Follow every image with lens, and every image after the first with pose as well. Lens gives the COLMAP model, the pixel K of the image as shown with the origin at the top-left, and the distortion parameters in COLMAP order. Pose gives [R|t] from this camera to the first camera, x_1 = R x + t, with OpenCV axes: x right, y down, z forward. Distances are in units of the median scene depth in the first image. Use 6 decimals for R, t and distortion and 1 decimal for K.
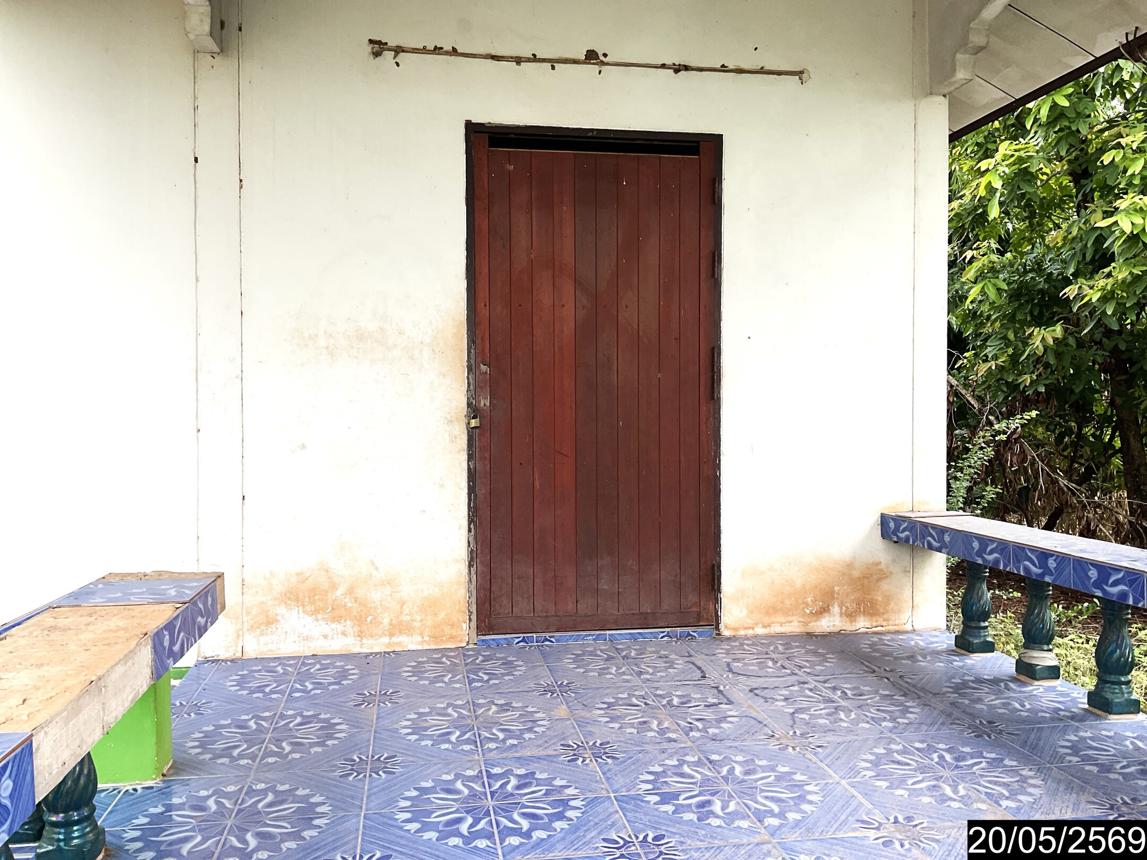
lens RADIAL K [[952.5, 0, 574.4], [0, 952.5, 430.0], [0, 0, 1]] dist [0.051305, -0.093326]
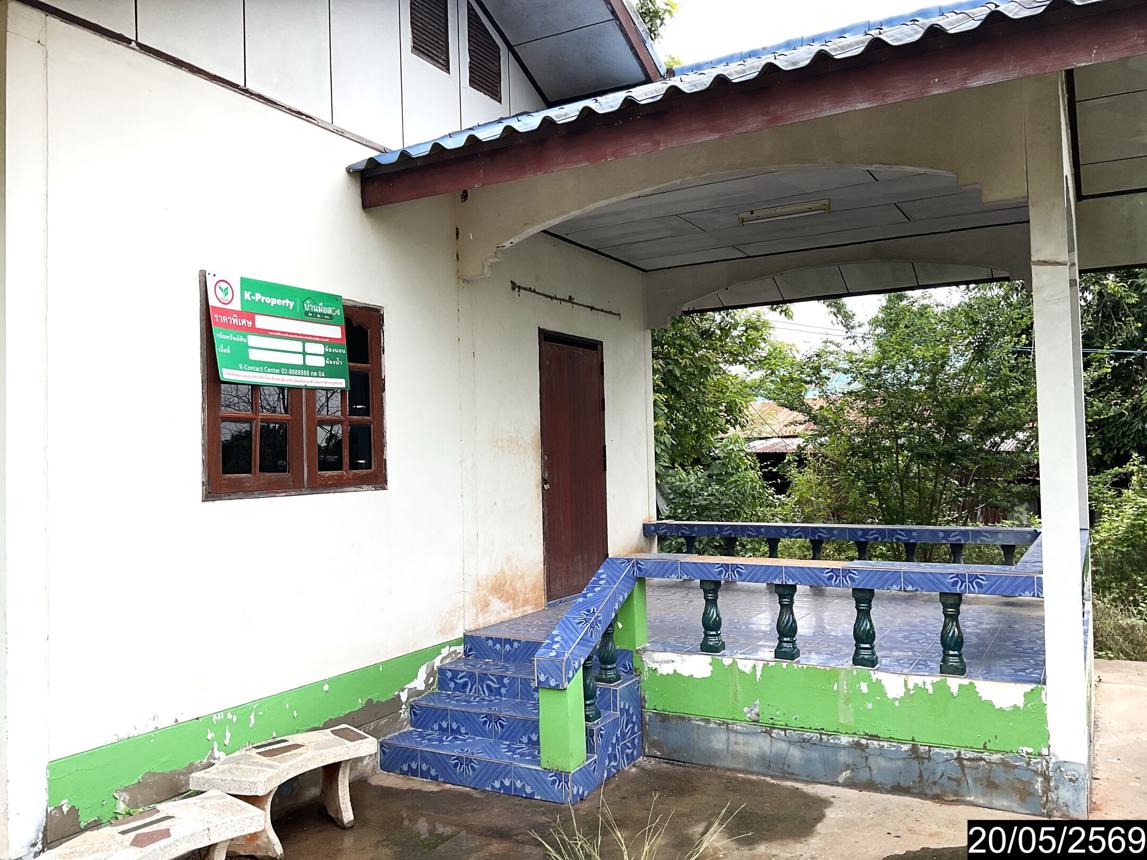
lens RADIAL K [[952.5, 0, 573.2], [0, 952.5, 429.2], [0, 0, 1]] dist [0.051305, -0.093326]
pose [[0.626025, 0.012850, 0.779697, -1.534388], [0.047617, 0.997368, -0.054669, -0.015162], [-0.778347, 0.071351, 0.623766, -0.214274]]
